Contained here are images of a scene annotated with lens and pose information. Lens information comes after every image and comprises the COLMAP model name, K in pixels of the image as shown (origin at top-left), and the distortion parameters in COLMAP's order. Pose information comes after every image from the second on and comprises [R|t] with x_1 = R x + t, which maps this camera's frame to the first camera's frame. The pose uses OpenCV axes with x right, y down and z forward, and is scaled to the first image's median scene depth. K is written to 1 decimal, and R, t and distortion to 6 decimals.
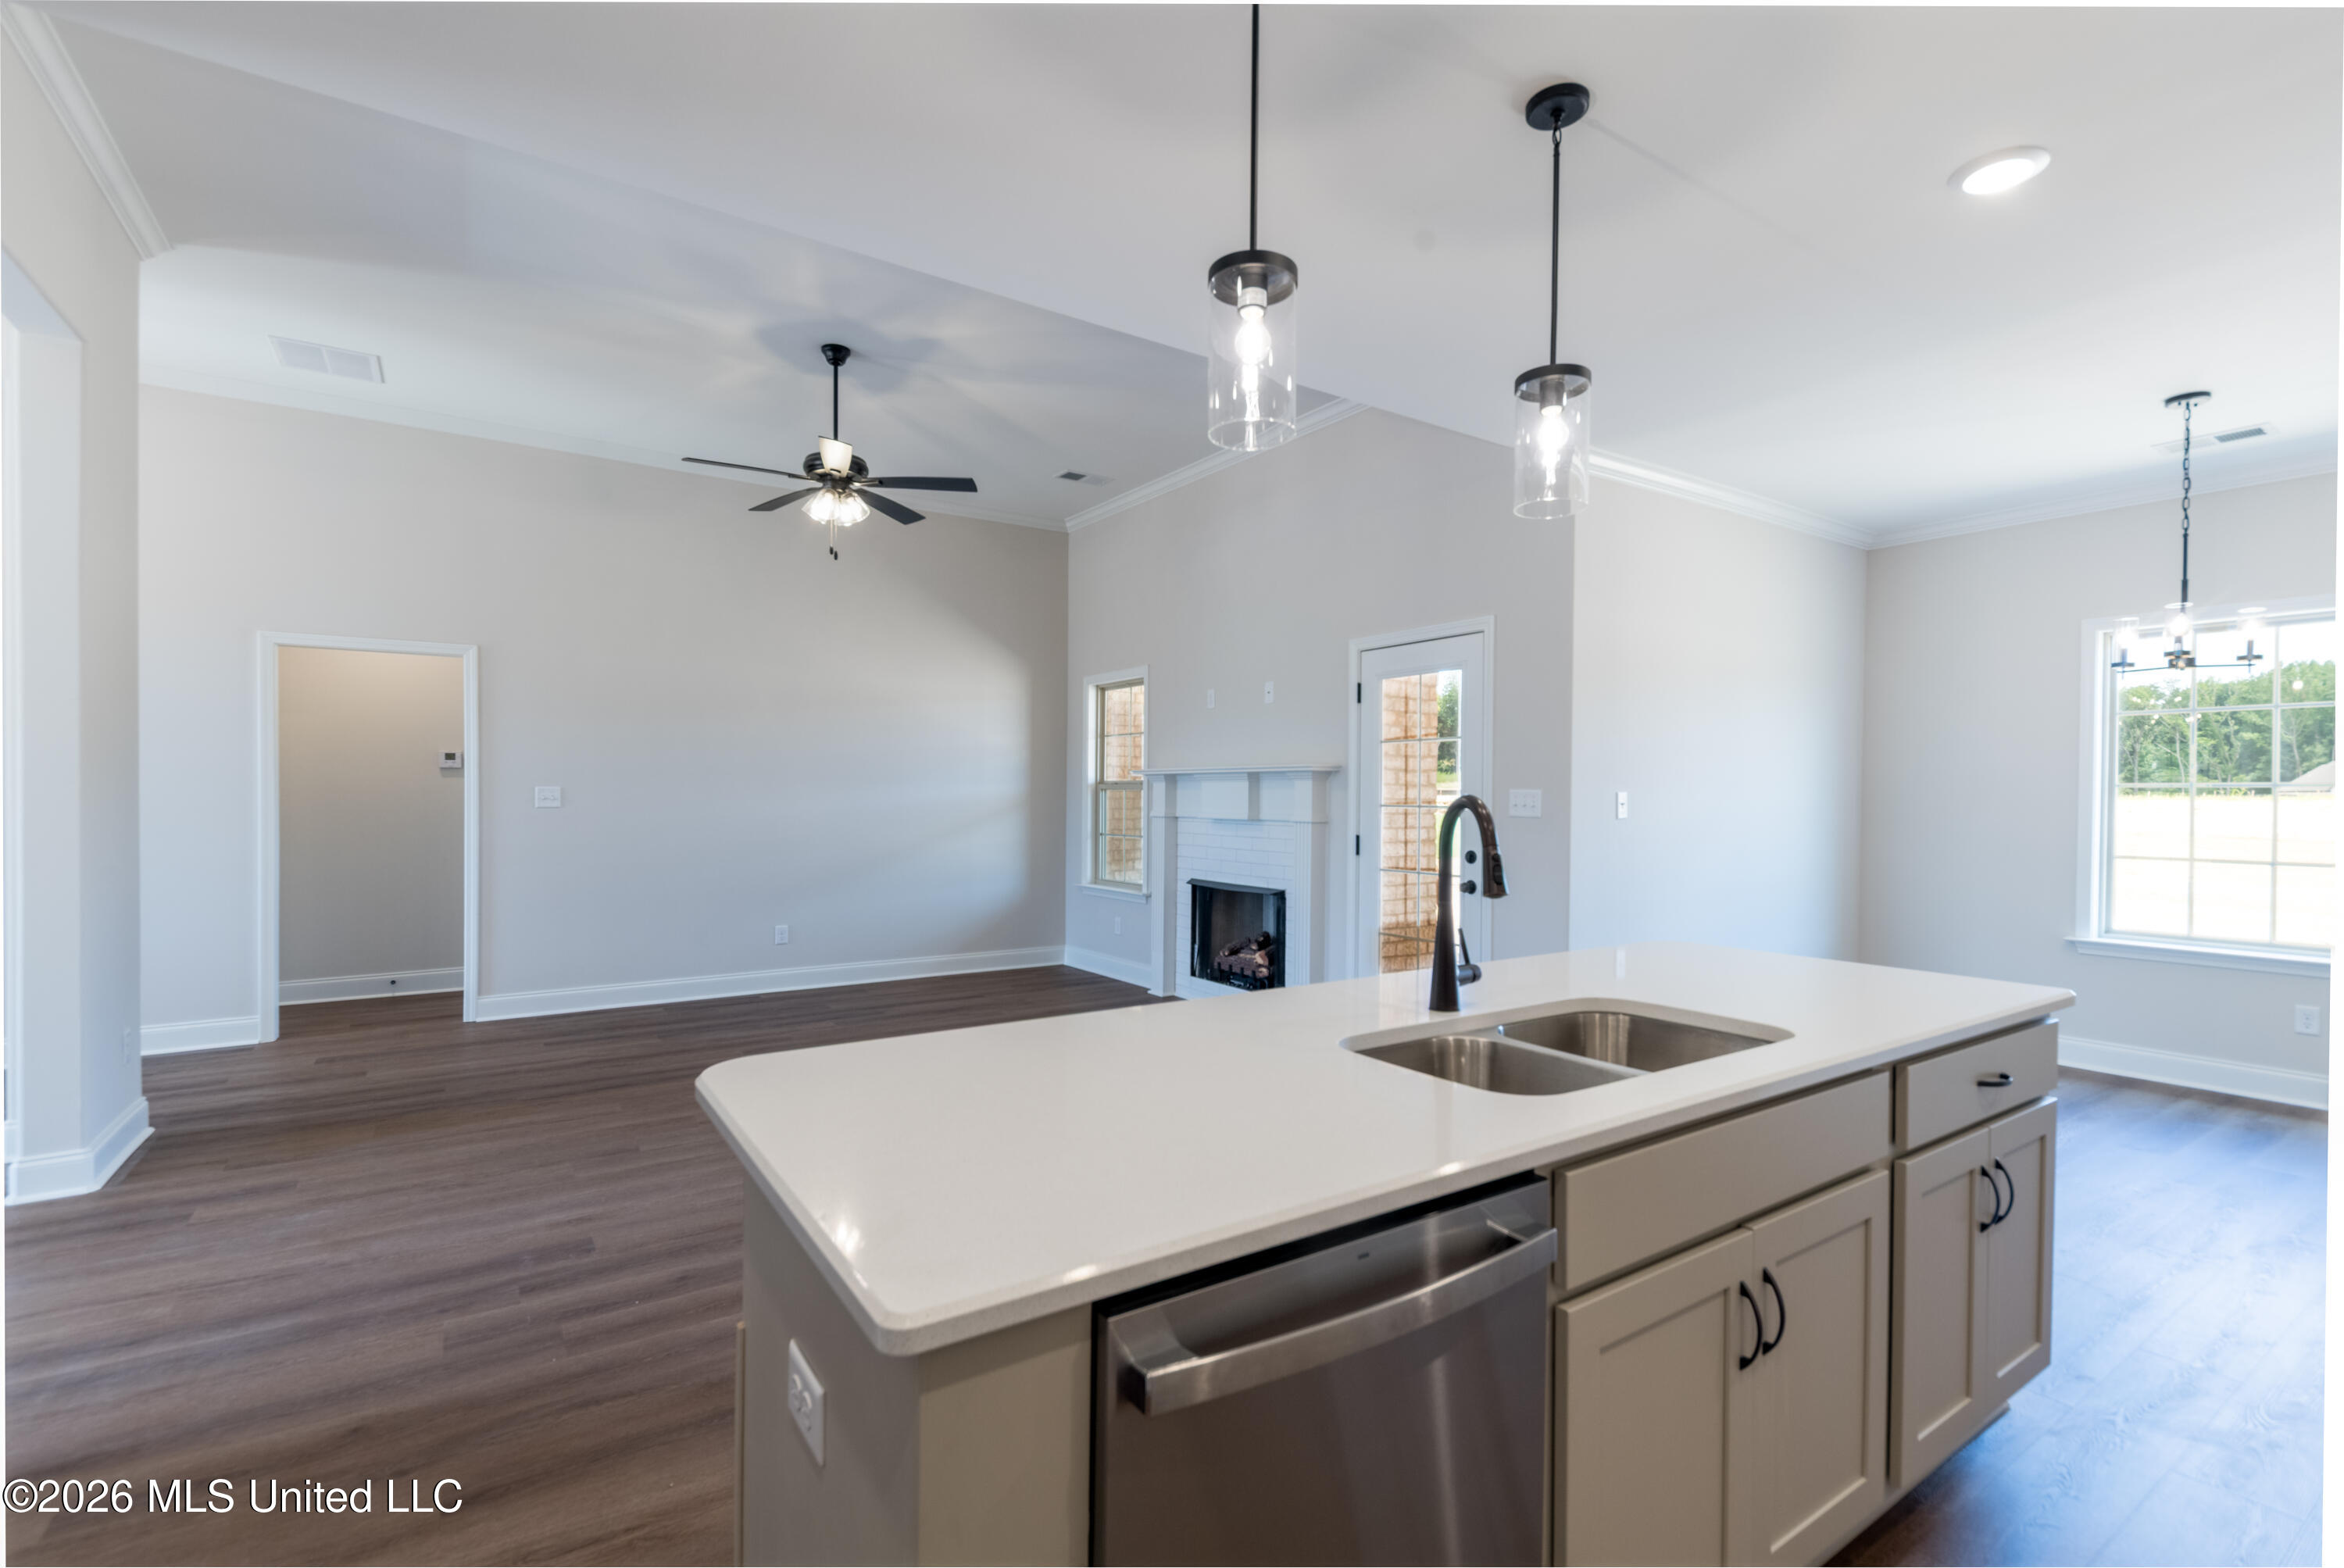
lens RADIAL K [[1057.1, 0, 1165.5], [0, 1057.1, 799.1], [0, 0, 1]] dist [0.012856, 0.000507]
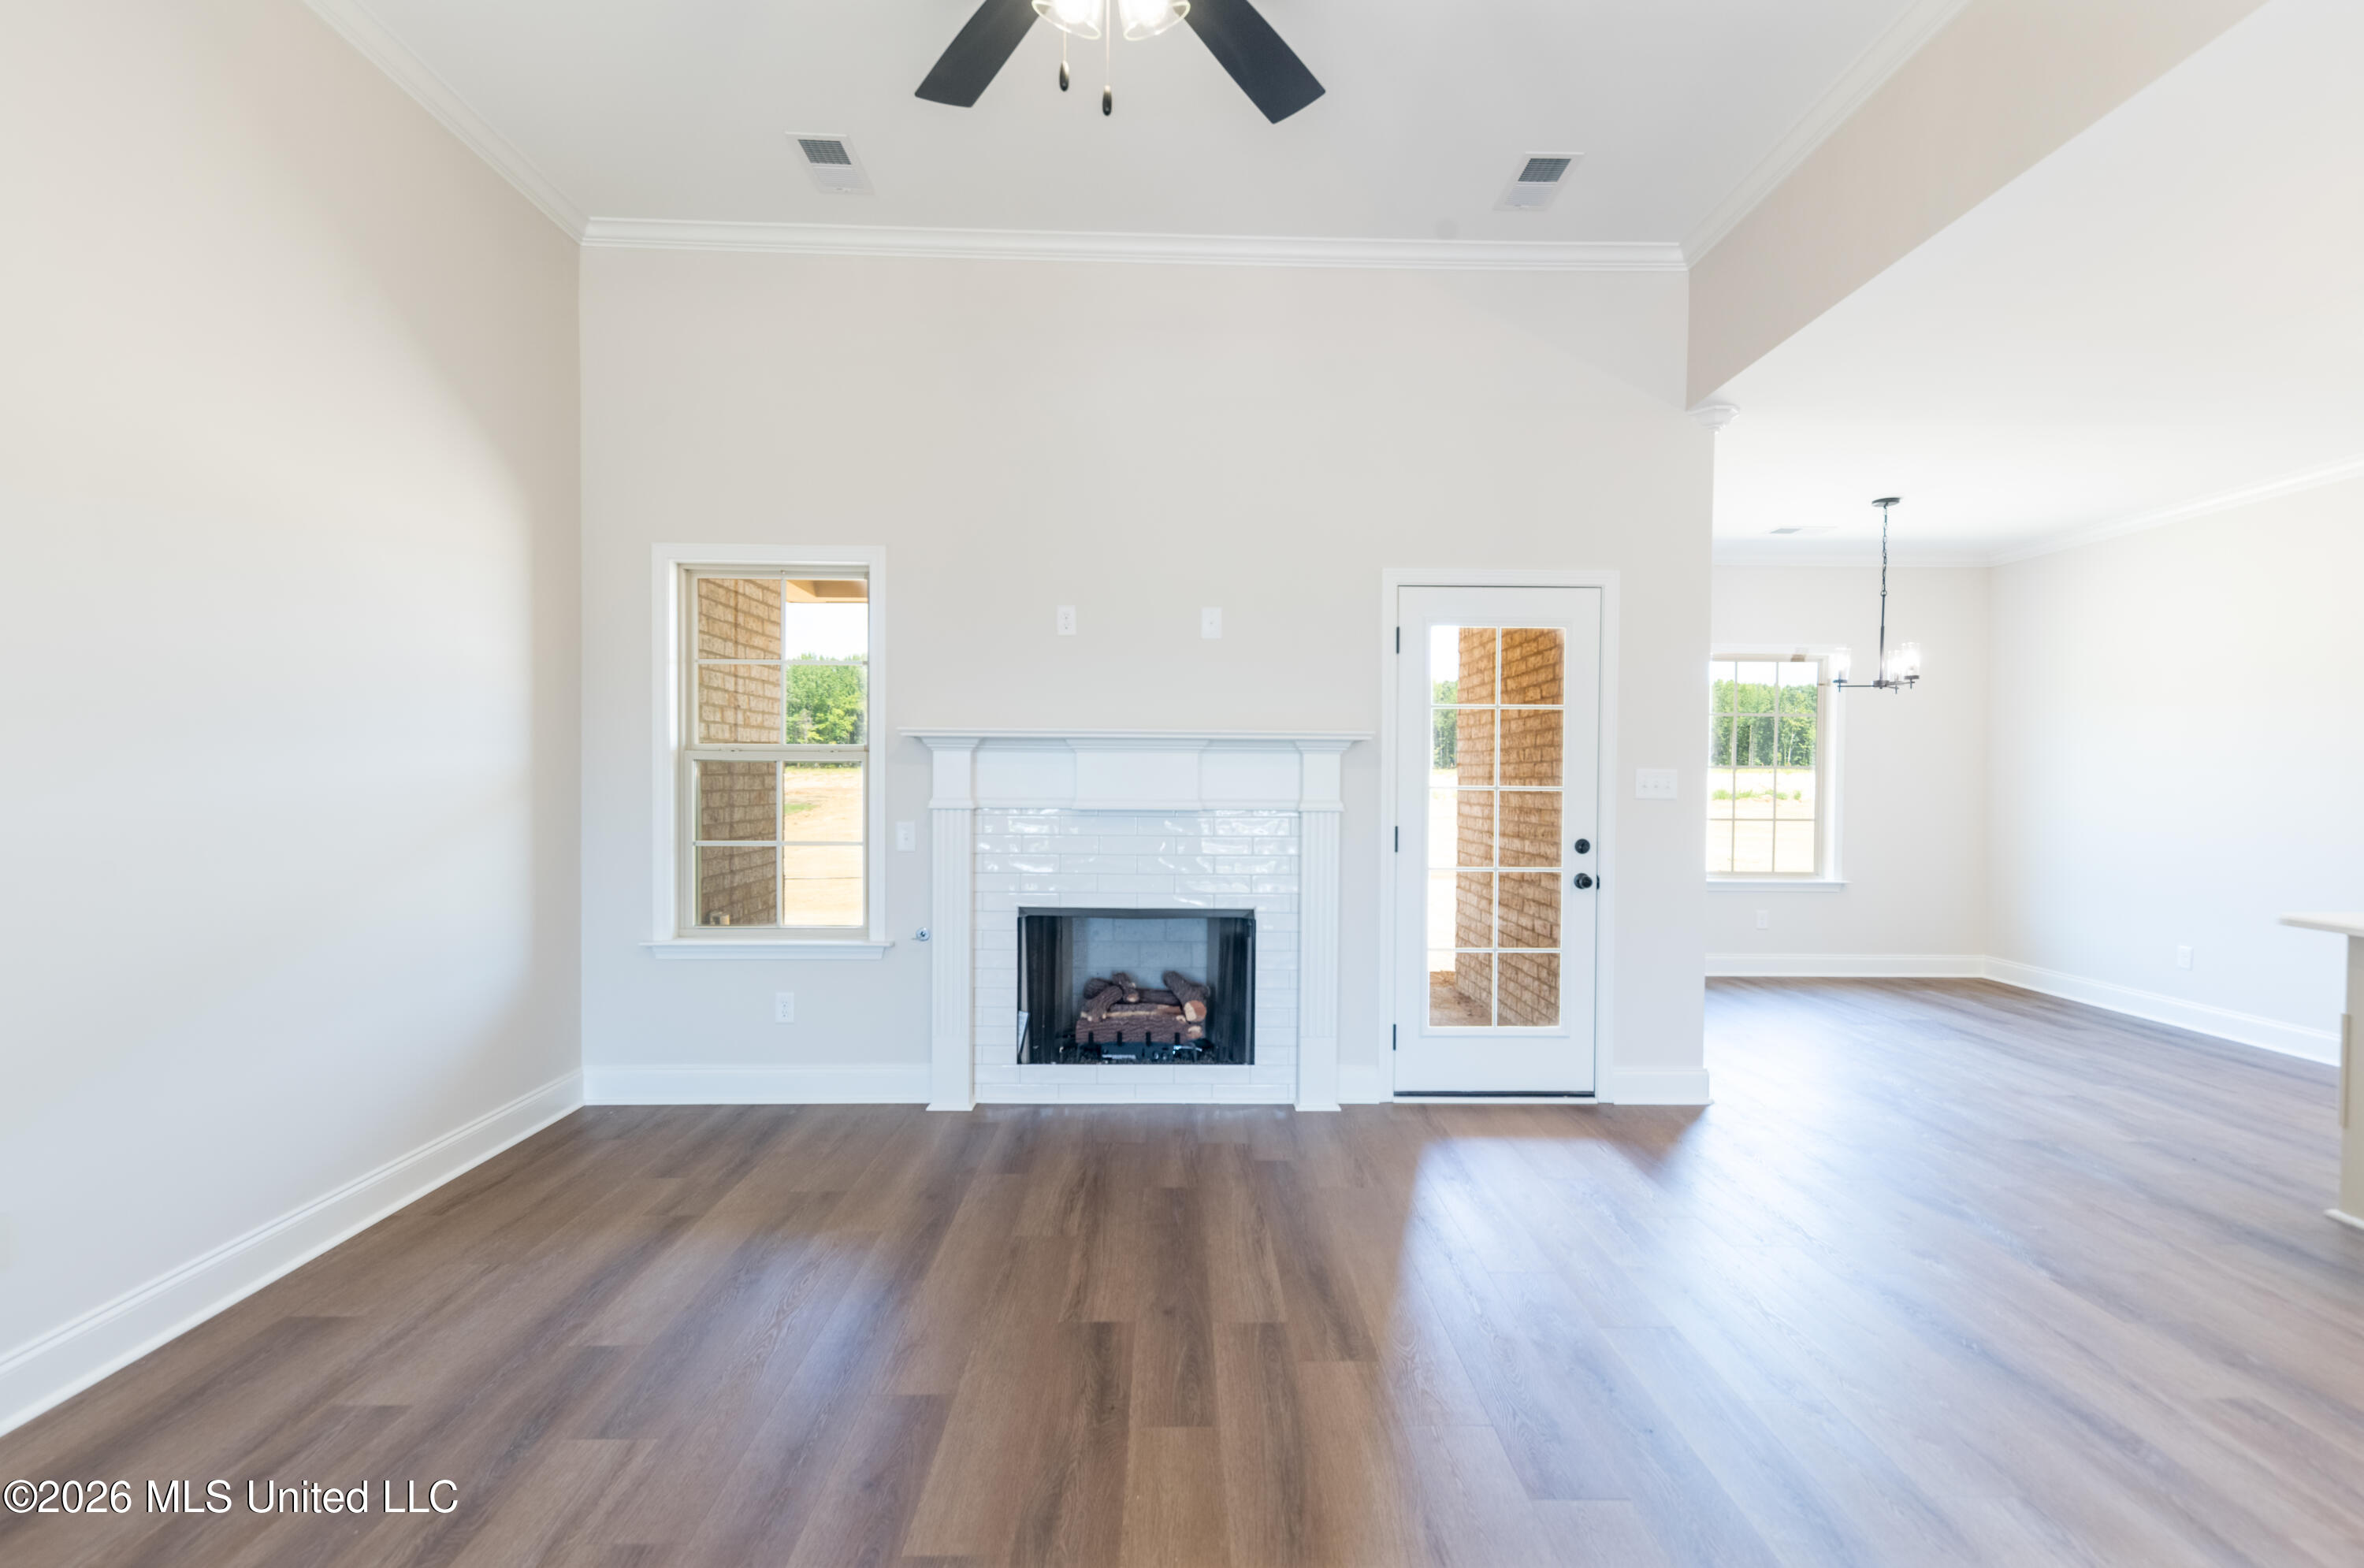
lens RADIAL K [[1069.5, 0, 1201.4], [0, 1069.5, 789.7], [0, 0, 1]] dist [0.007298, -0.000258]
pose [[0.533875, -0.014104, 0.845446, -0.542947], [-0.002187, 0.999834, 0.018061, -0.005926], [-0.845560, -0.011492, 0.533756, 0.702704]]
